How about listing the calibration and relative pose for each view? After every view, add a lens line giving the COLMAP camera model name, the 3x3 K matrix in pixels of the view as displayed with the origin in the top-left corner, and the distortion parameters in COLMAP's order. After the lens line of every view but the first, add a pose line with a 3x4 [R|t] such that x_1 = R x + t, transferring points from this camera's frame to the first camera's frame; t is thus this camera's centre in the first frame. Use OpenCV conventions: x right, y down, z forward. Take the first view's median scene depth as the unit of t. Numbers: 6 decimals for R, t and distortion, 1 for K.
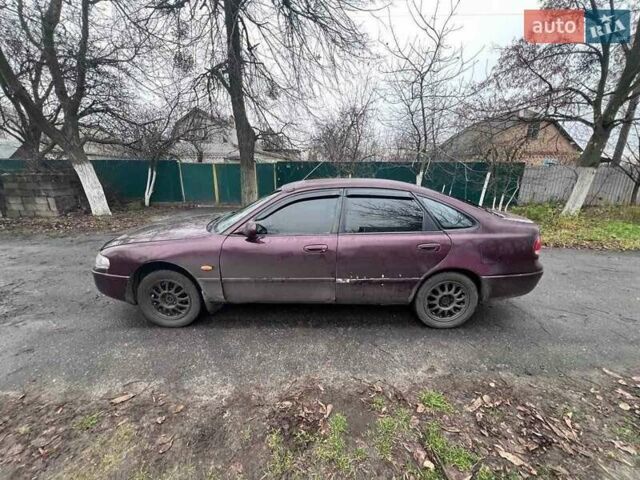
lens RADIAL K [[253.0, 0, 320.0], [0, 253.0, 240.0], [0, 0, 1]] dist [0.001440, 0.000288]
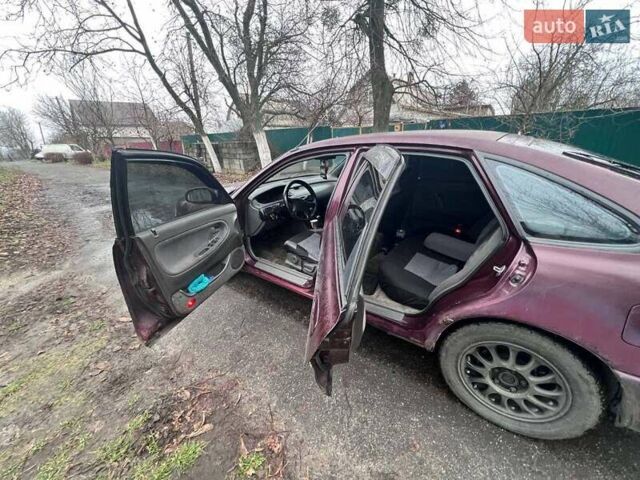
lens RADIAL K [[253.0, 0, 320.0], [0, 253.0, 240.0], [0, 0, 1]] dist [0.001440, 0.000288]
pose [[0.792387, 0.196980, -0.577340, 0.436528], [-0.122439, 0.978527, 0.165814, -0.063934], [0.597604, -0.060700, 0.799490, 0.397447]]
